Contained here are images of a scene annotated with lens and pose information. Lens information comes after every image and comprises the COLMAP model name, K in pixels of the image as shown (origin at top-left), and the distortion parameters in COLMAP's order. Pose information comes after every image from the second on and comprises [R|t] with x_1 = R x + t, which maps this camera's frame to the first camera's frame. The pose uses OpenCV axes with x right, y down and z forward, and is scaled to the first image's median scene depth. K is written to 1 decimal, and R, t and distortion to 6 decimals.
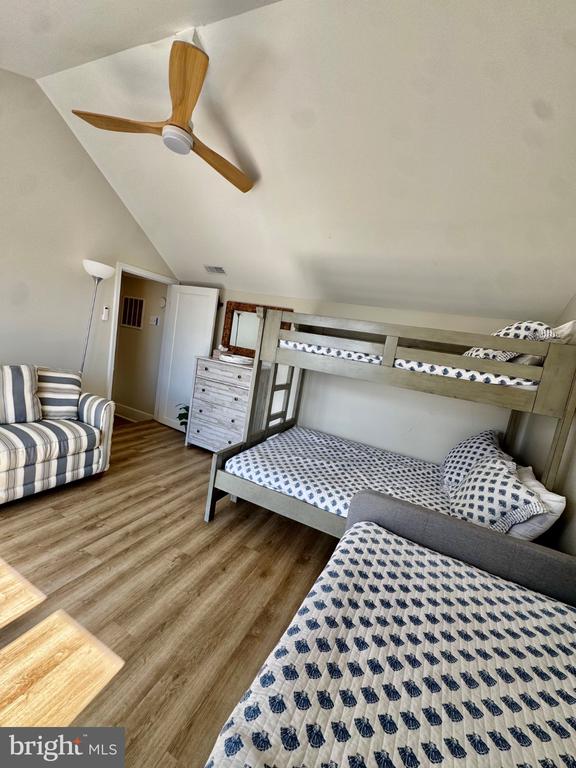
lens RADIAL K [[306.2, 0, 288.9], [0, 306.2, 382.4], [0, 0, 1]] dist [-0.003176, 0.000541]
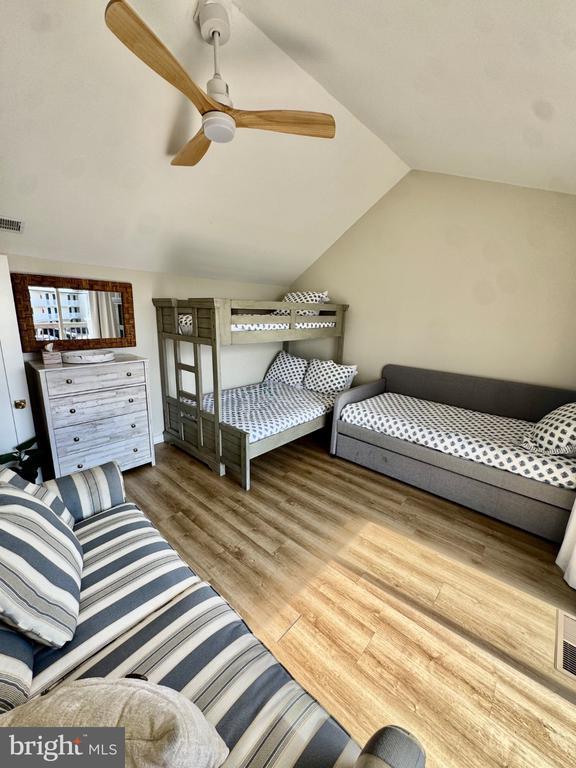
lens RADIAL K [[306.2, 0, 288.9], [0, 306.2, 382.4], [0, 0, 1]] dist [-0.003176, 0.000541]
pose [[0.304688, -0.364612, 0.879899, -1.167848], [0.148783, 0.930705, 0.334145, -0.320707], [-0.940760, 0.029104, 0.337823, 0.460163]]
